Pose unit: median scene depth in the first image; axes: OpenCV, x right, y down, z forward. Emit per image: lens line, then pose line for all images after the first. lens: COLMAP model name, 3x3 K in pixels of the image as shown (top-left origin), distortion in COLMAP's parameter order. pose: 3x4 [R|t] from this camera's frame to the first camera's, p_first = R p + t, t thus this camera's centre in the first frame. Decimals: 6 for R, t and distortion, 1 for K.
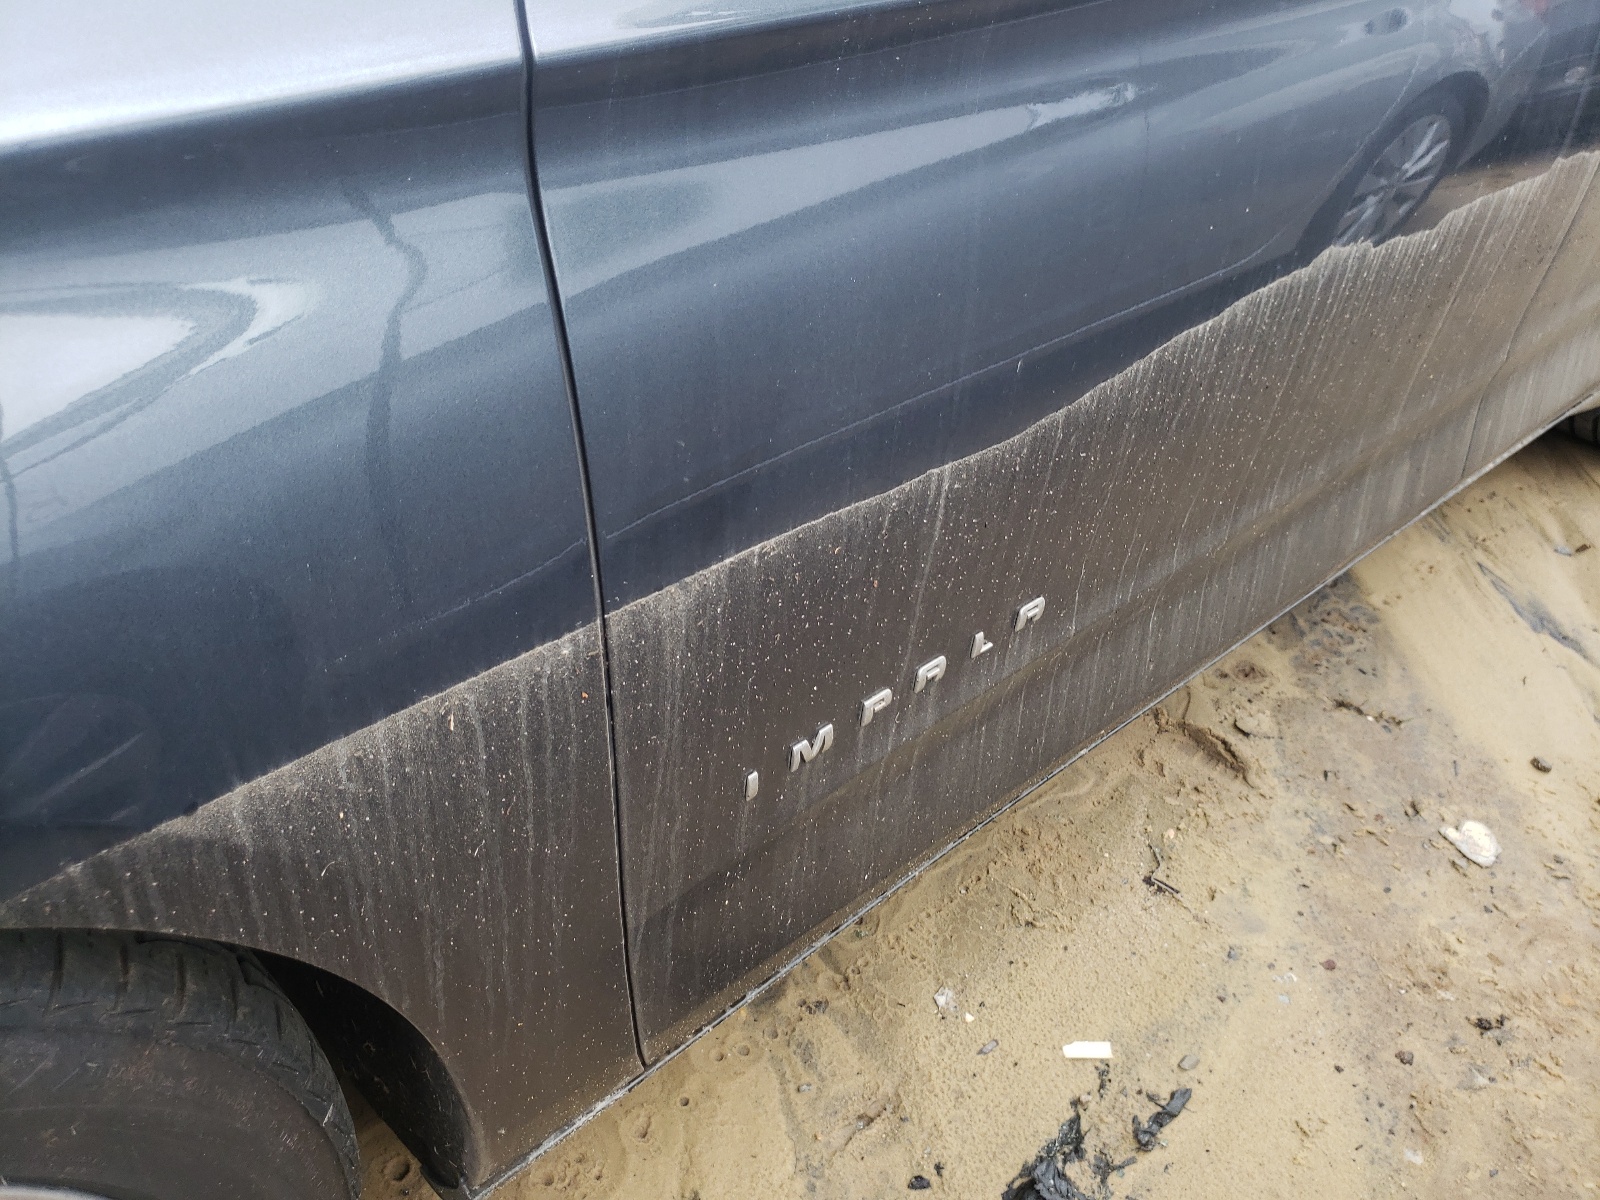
lens RADIAL K [[1218.6, 0, 799.4], [0, 1218.6, 599.6], [0, 0, 1]] dist [0.010247, 0.002391]
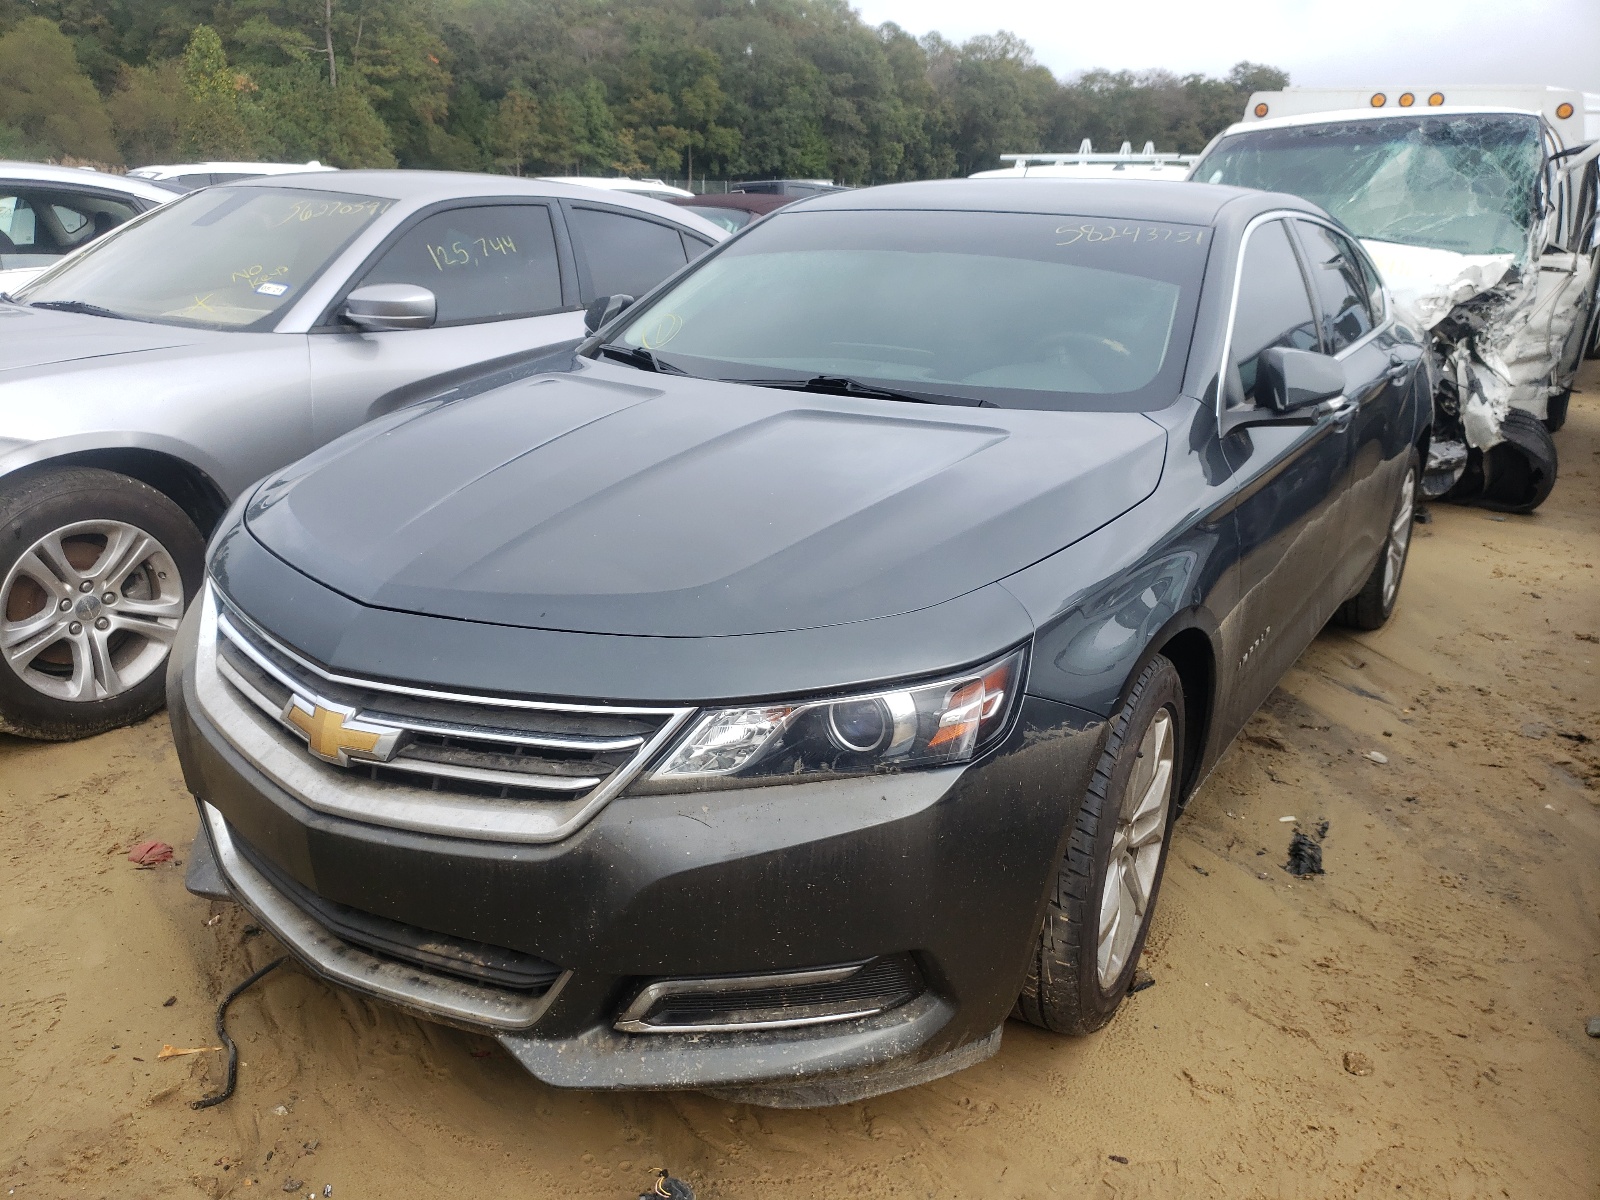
lens RADIAL K [[1218.6, 0, 802.5], [0, 1218.6, 599.0], [0, 0, 1]] dist [0.010247, 0.002391]
pose [[0.966274, -0.097464, 0.238358, -1.059991], [0.164149, 0.946305, -0.278499, 0.370741], [-0.198416, 0.308232, 0.930389, -1.092420]]
